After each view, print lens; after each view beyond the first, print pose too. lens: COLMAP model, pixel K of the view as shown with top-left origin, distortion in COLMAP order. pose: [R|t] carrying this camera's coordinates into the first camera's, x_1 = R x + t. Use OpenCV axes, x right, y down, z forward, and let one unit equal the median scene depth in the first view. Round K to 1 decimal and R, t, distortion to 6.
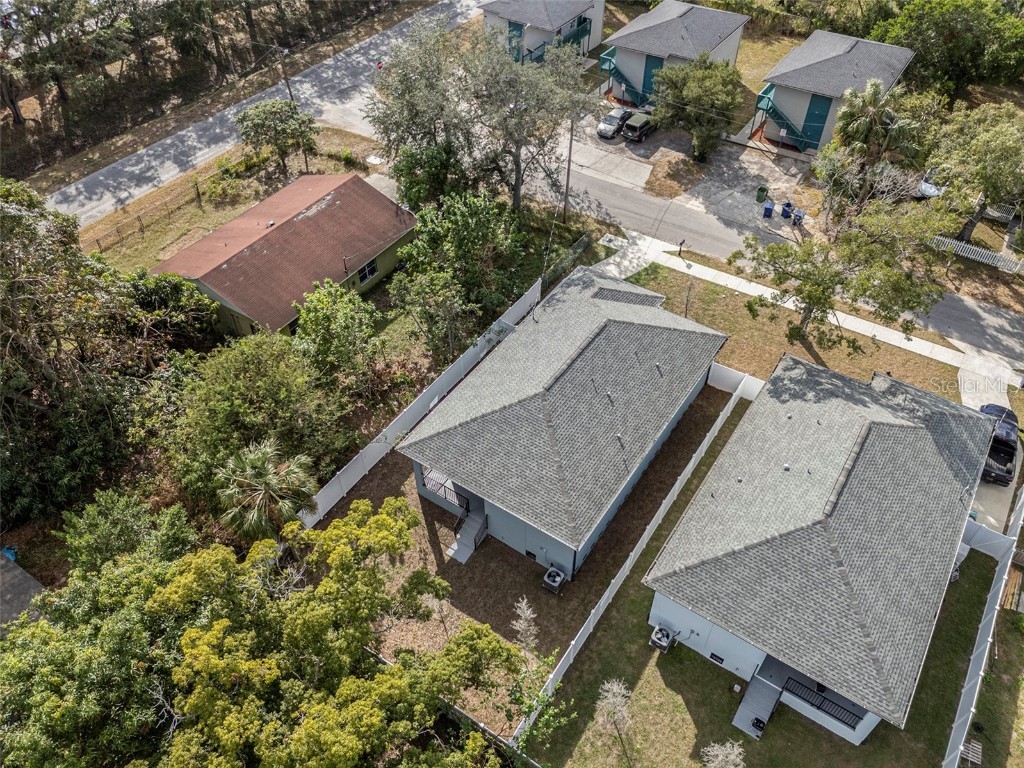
lens RADIAL K [[758.0, 0, 499.2], [0, 758.0, 381.6], [0, 0, 1]] dist [0.048082, -0.000742]
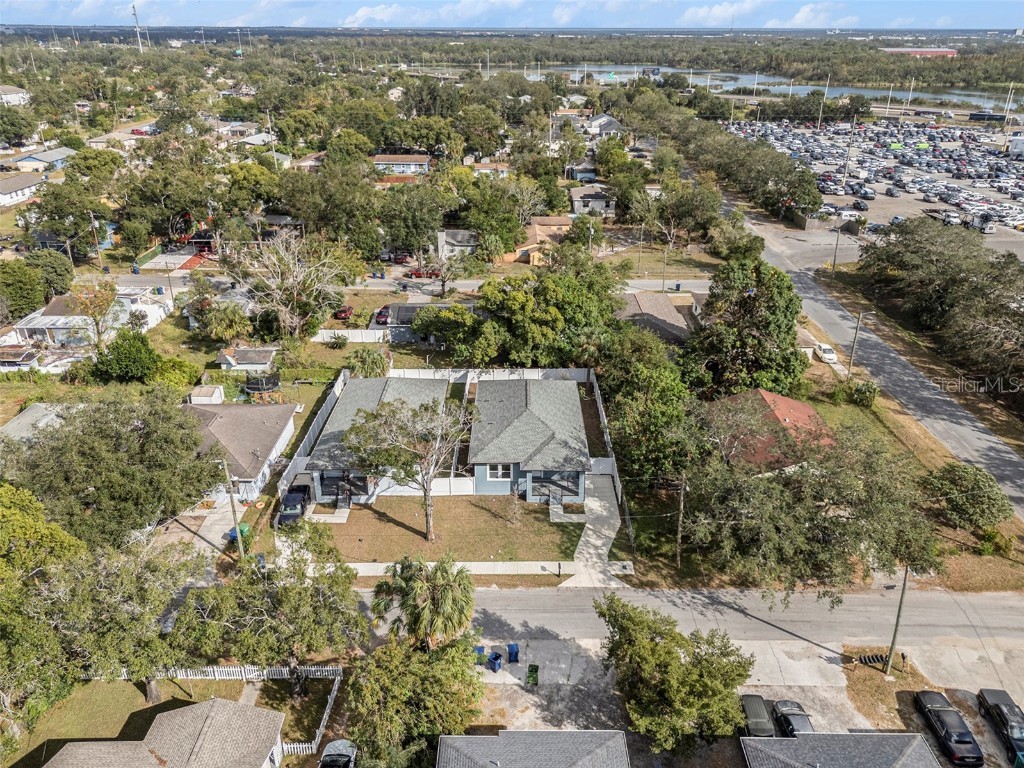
lens RADIAL K [[725.9, 0, 512.0], [0, 725.9, 384.0], [0, 0, 1]] dist [0.042129, -0.032006]
pose [[-0.832579, 0.229779, -0.503997, 0.709054], [-0.395351, 0.390773, 0.831260, -1.036448], [0.387955, 0.891346, -0.234506, 0.951293]]
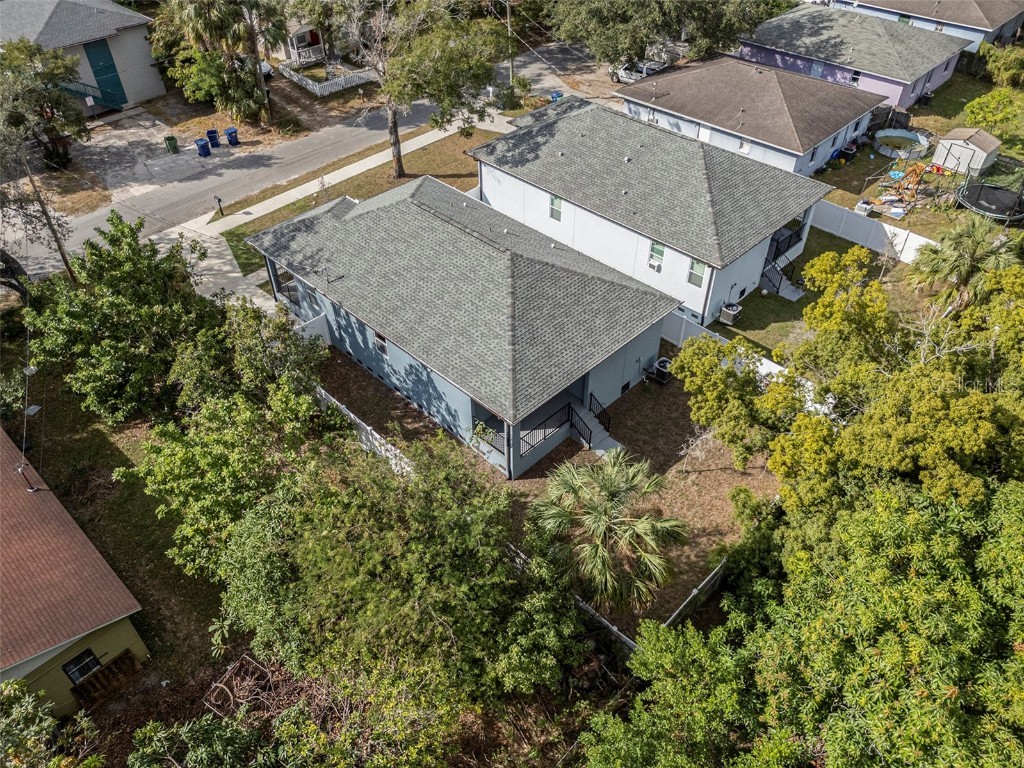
lens RADIAL K [[758.0, 0, 499.2], [0, 758.0, 381.6], [0, 0, 1]] dist [0.048082, -0.000742]
pose [[0.195488, -0.657631, 0.727534, -0.429884], [0.705683, 0.609483, 0.361306, -0.140821], [-0.681026, 0.442777, 0.583226, 0.370801]]
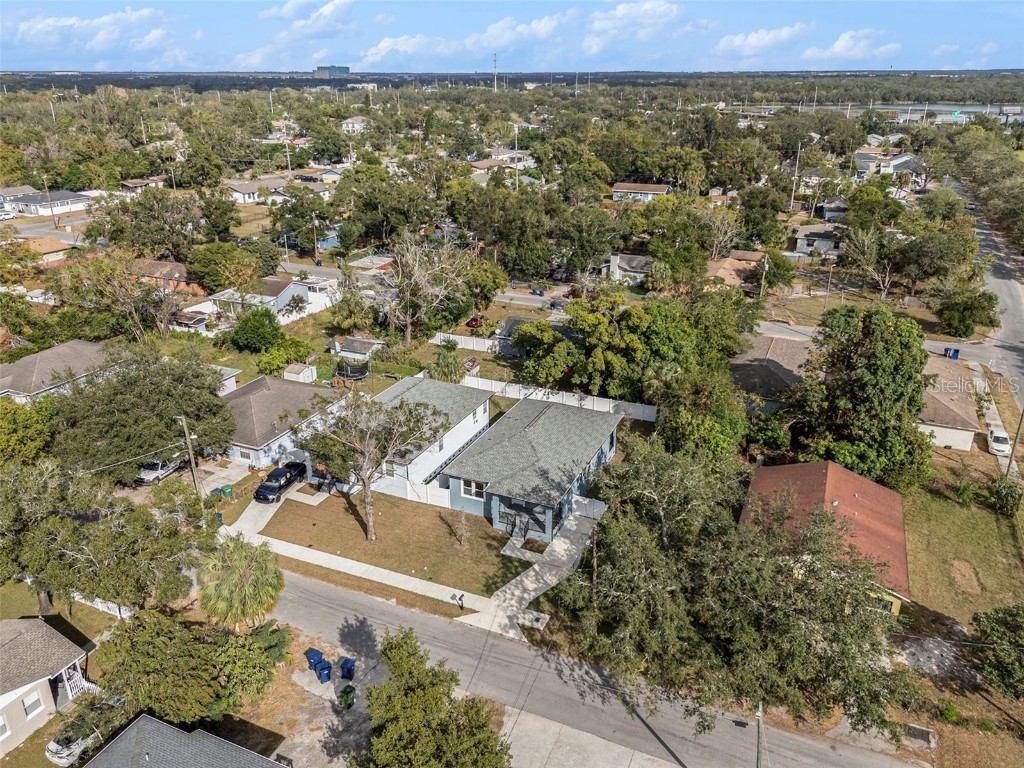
lens RADIAL K [[725.9, 0, 512.0], [0, 725.9, 384.0], [0, 0, 1]] dist [0.042129, -0.032006]
pose [[-0.984869, 0.062648, -0.161583, 0.296835], [-0.125171, 0.387698, 0.913248, -1.073298], [0.119858, 0.919655, -0.373990, 1.062297]]
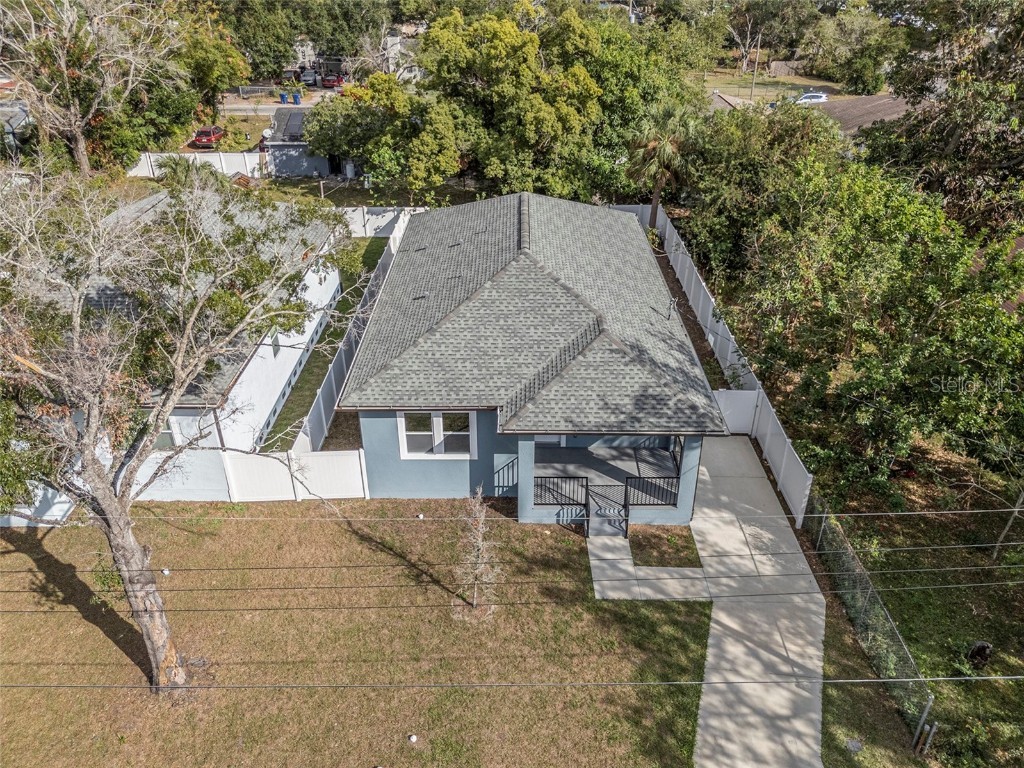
lens RADIAL K [[758.0, 0, 499.2], [0, 758.0, 381.6], [0, 0, 1]] dist [0.048082, -0.000742]
pose [[-0.840299, 0.277332, -0.465816, 0.338600], [-0.380816, 0.309586, 0.871284, -0.404196], [0.385845, 0.909529, -0.154532, 0.849741]]
